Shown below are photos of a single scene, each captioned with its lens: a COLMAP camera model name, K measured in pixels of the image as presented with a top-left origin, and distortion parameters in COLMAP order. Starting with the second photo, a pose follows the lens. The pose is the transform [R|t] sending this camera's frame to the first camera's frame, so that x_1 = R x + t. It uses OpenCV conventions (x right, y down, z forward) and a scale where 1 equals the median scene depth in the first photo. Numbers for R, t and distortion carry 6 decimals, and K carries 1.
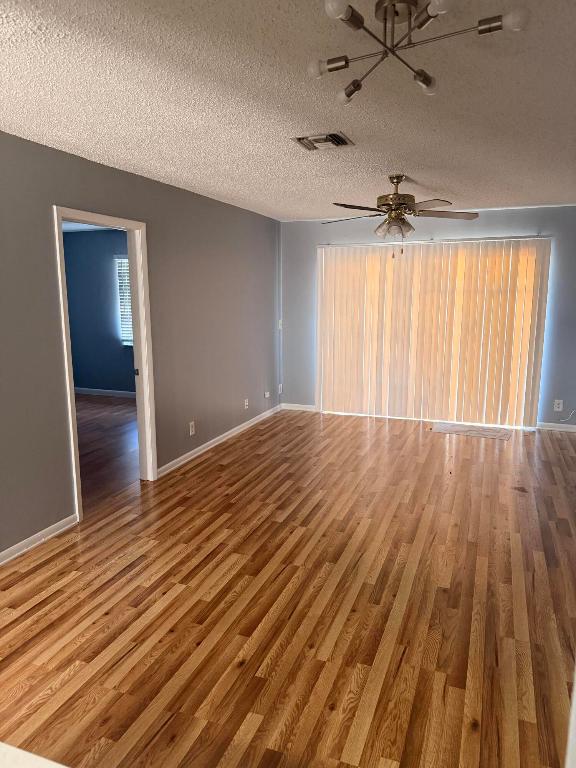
lens RADIAL K [[543.5, 0, 288.5], [0, 543.5, 387.7], [0, 0, 1]] dist [0.006236, -0.009151]
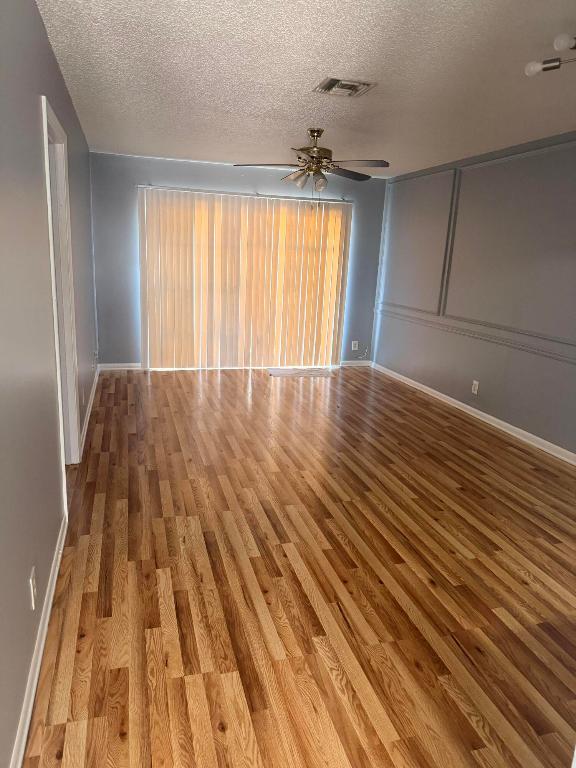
lens RADIAL K [[543.5, 0, 287.2], [0, 543.5, 380.7], [0, 0, 1]] dist [0.006236, -0.009151]
pose [[0.800841, -0.100934, 0.590310, -0.667021], [0.063804, 0.994465, 0.083479, 0.000460], [-0.595468, -0.029190, 0.802849, 0.230078]]
